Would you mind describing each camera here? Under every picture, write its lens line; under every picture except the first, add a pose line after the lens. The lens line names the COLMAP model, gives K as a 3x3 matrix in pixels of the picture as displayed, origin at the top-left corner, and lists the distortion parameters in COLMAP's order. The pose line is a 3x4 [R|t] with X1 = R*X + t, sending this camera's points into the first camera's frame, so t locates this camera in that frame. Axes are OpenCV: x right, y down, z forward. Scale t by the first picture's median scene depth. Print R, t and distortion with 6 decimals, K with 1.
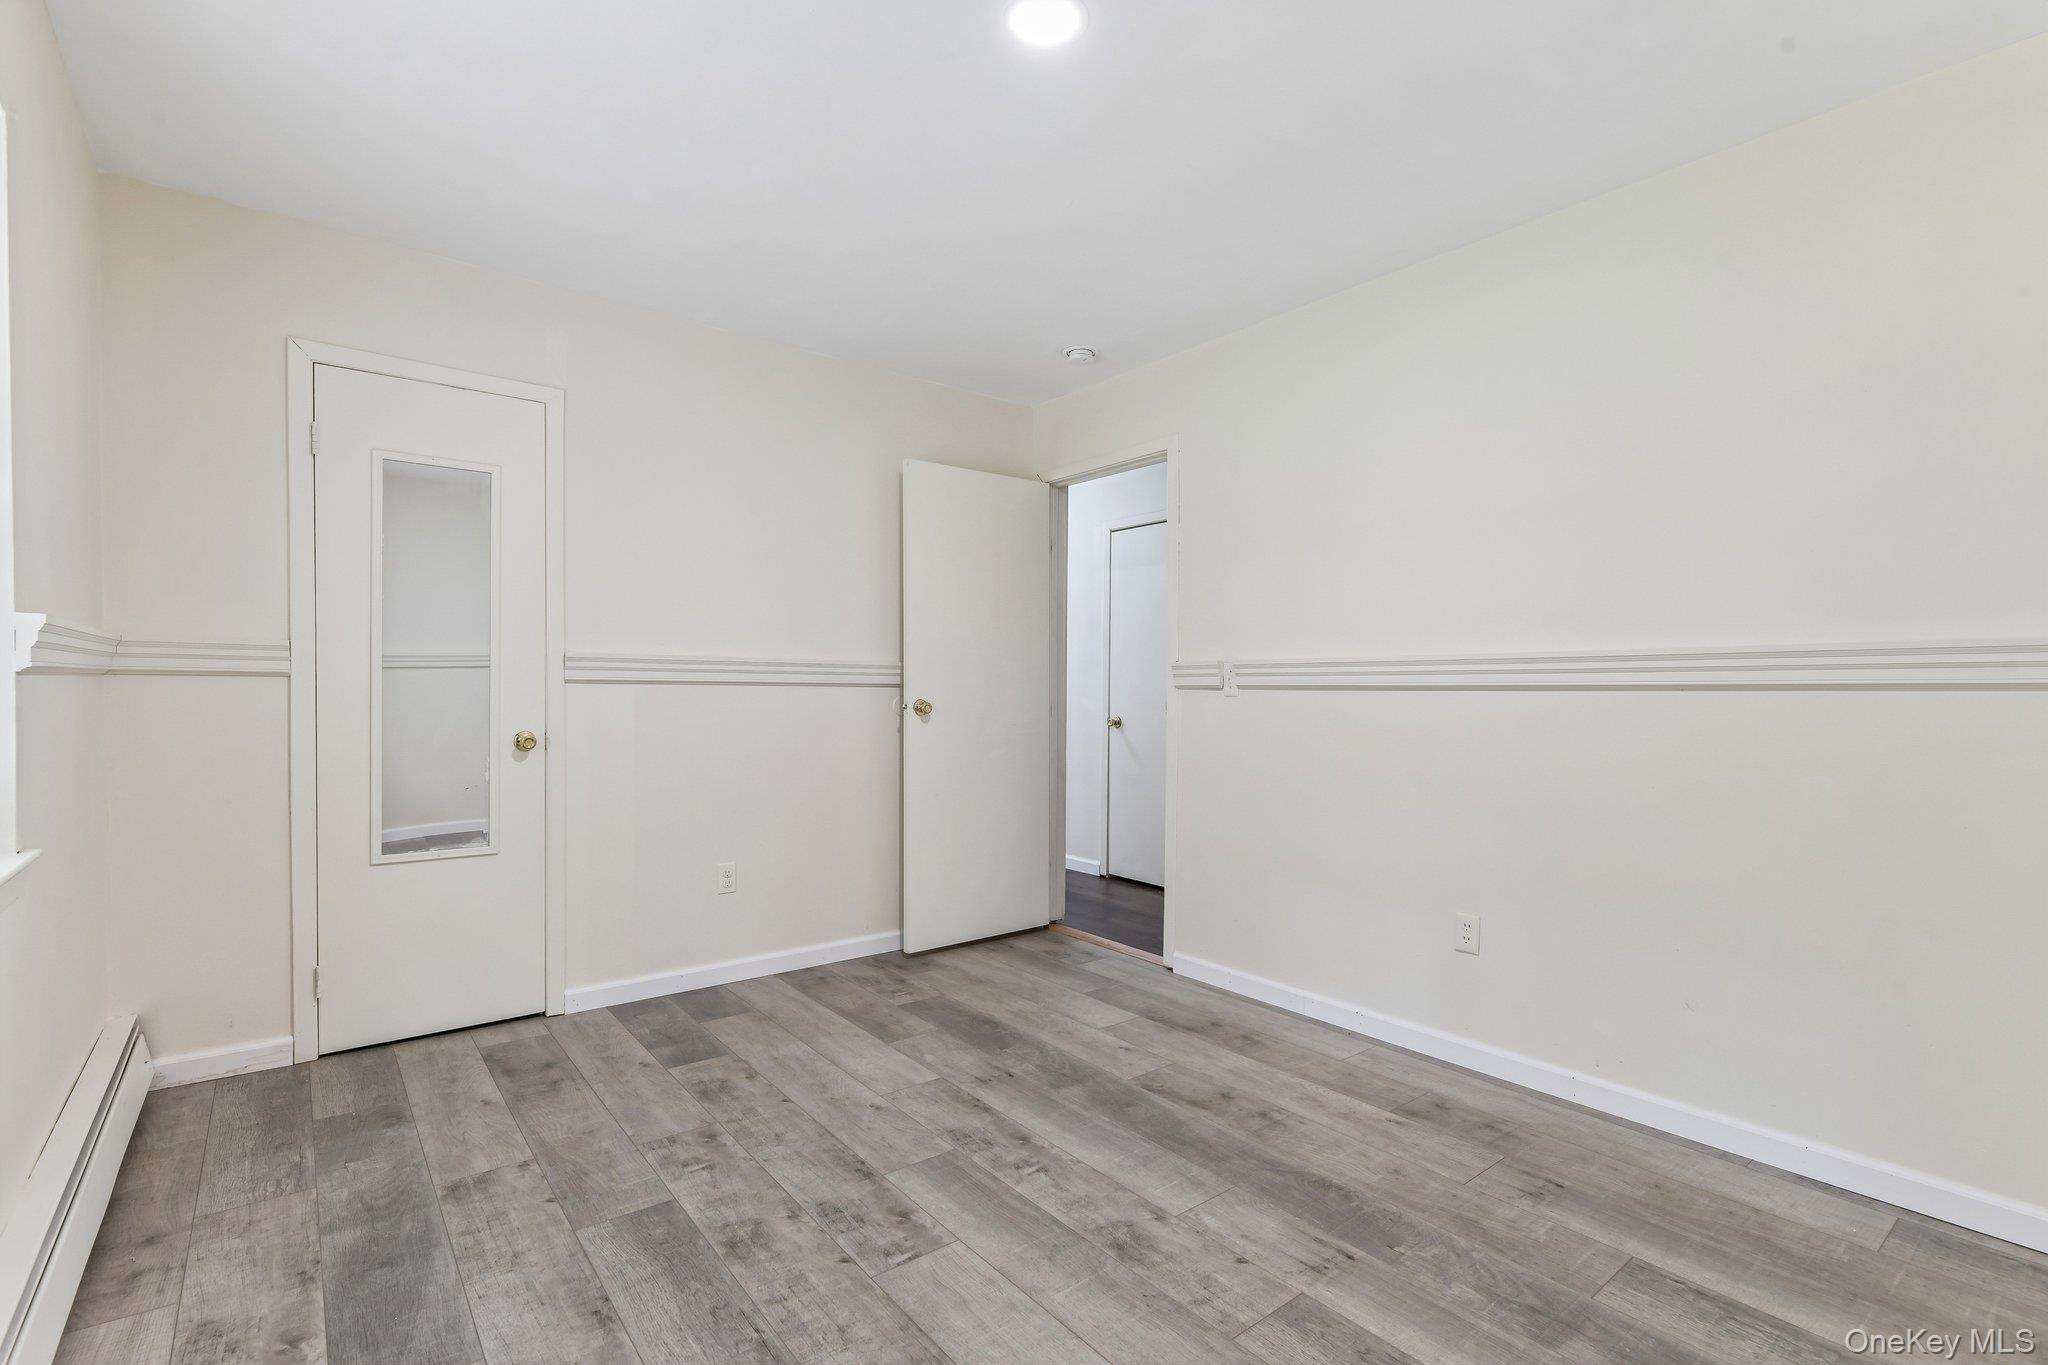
lens RADIAL K [[898.8, 0, 1012.9], [0, 898.8, 700.9], [0, 0, 1]] dist [0.011833, -0.007143]
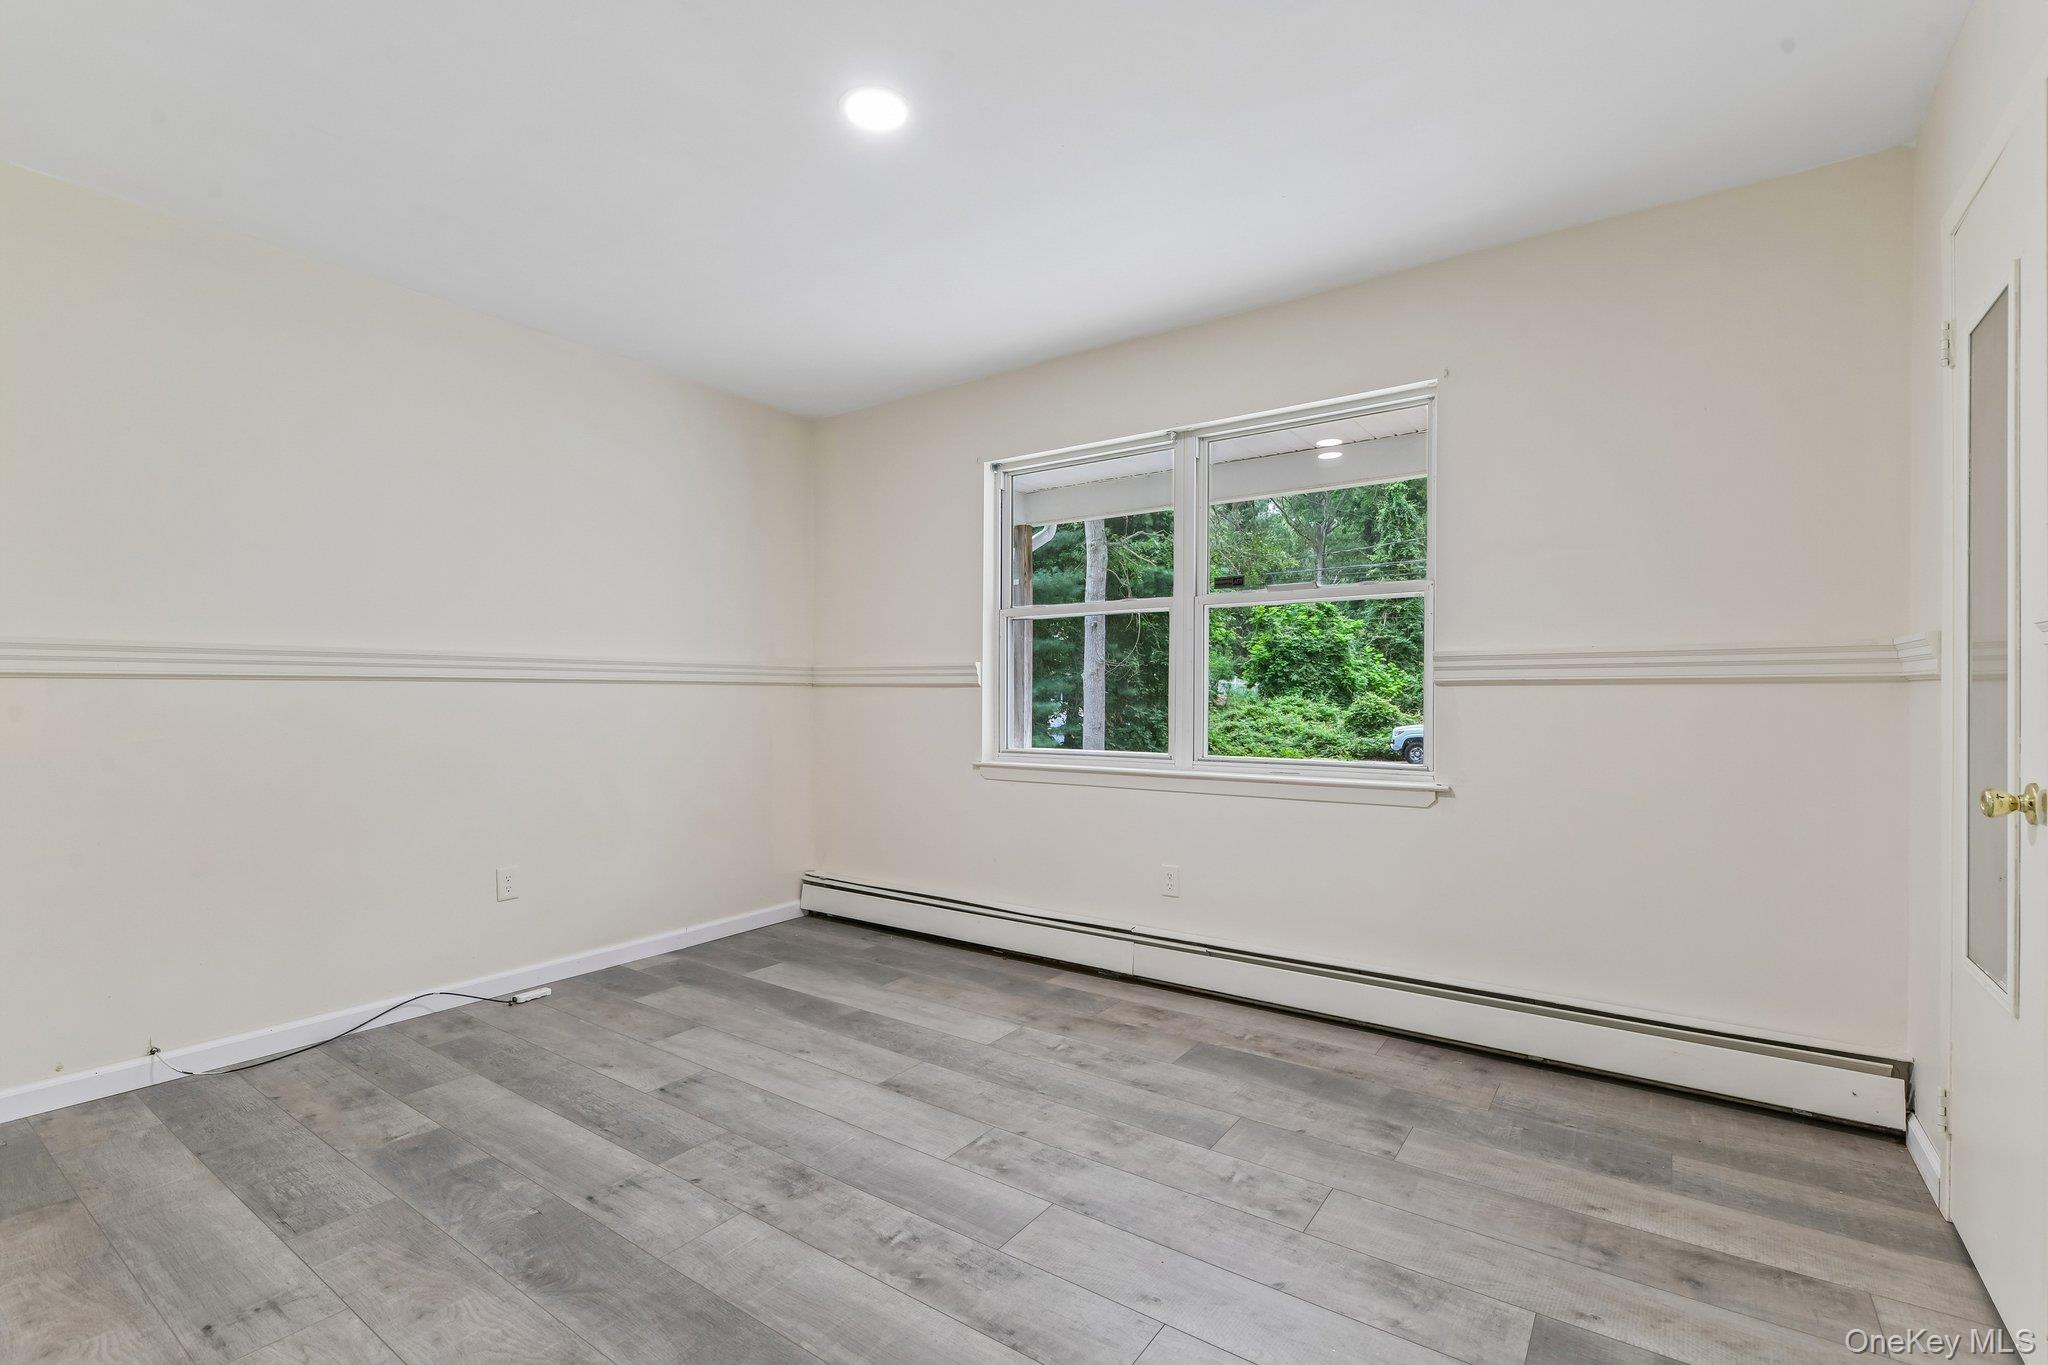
lens RADIAL K [[898.8, 0, 1012.9], [0, 898.8, 700.9], [0, 0, 1]] dist [0.011833, -0.007143]
pose [[-0.957167, -0.005652, -0.289482, 0.181011], [-0.012279, 0.999702, 0.021081, -0.020146], [0.289277, 0.023733, -0.956951, 1.975819]]
